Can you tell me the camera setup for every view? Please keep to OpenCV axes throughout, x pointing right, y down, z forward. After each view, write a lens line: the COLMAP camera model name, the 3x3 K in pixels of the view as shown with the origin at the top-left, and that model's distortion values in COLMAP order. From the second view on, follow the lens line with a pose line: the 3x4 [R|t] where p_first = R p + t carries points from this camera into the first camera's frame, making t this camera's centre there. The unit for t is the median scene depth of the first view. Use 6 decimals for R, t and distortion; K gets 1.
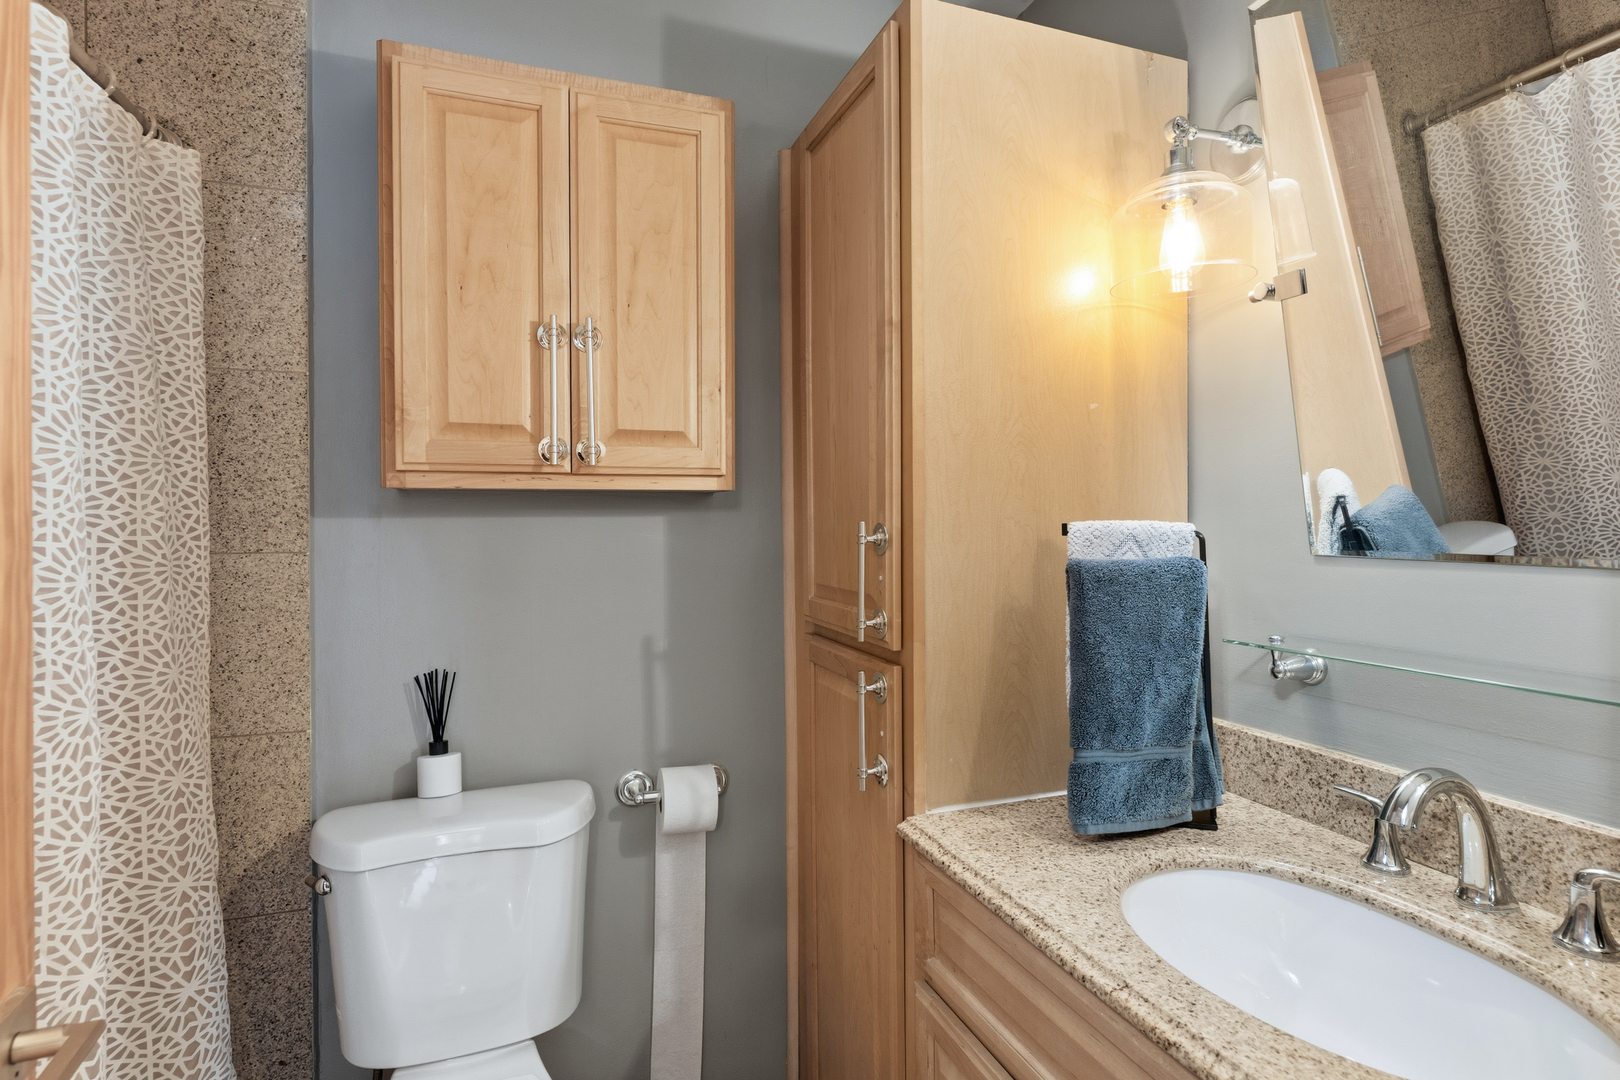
lens RADIAL K [[820.0, 0, 799.4], [0, 820.0, 535.2], [0, 0, 1]] dist [-0.001177, -0.000005]
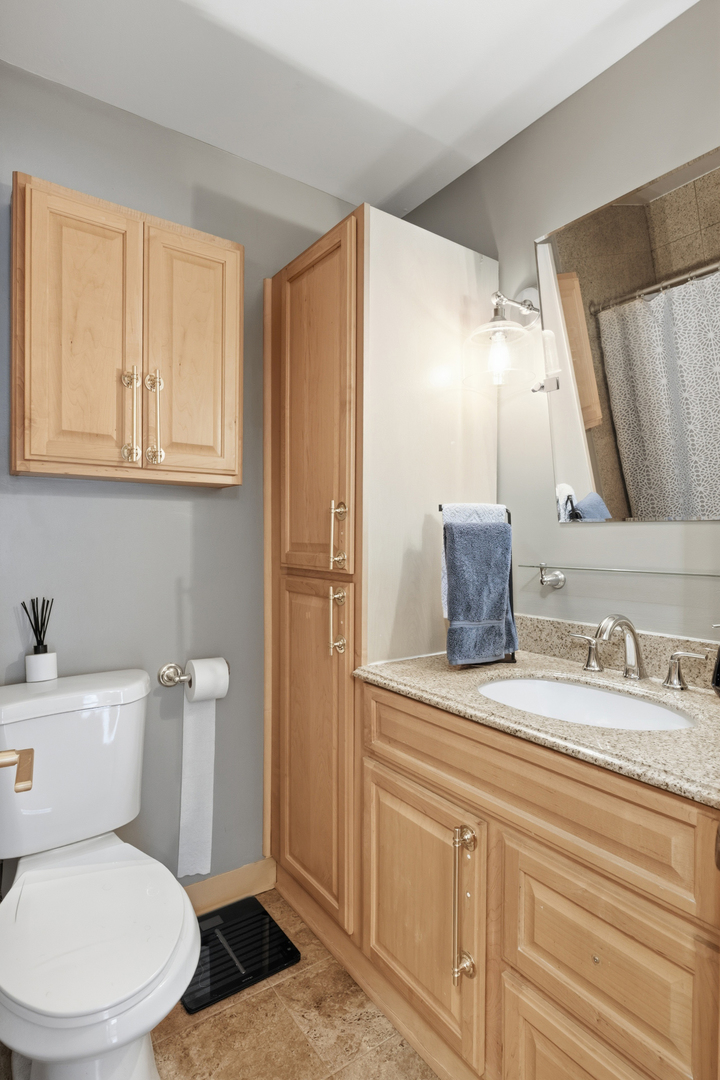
lens RADIAL K [[546.7, 0, 368.0], [0, 546.7, 540.4], [0, 0, 1]] dist [-0.001177, -0.000005]
pose [[0.964309, 0.008659, 0.264637, -0.147747], [-0.008435, 0.999962, -0.001982, 0.065832], [-0.264645, -0.000321, 0.964346, -0.130762]]
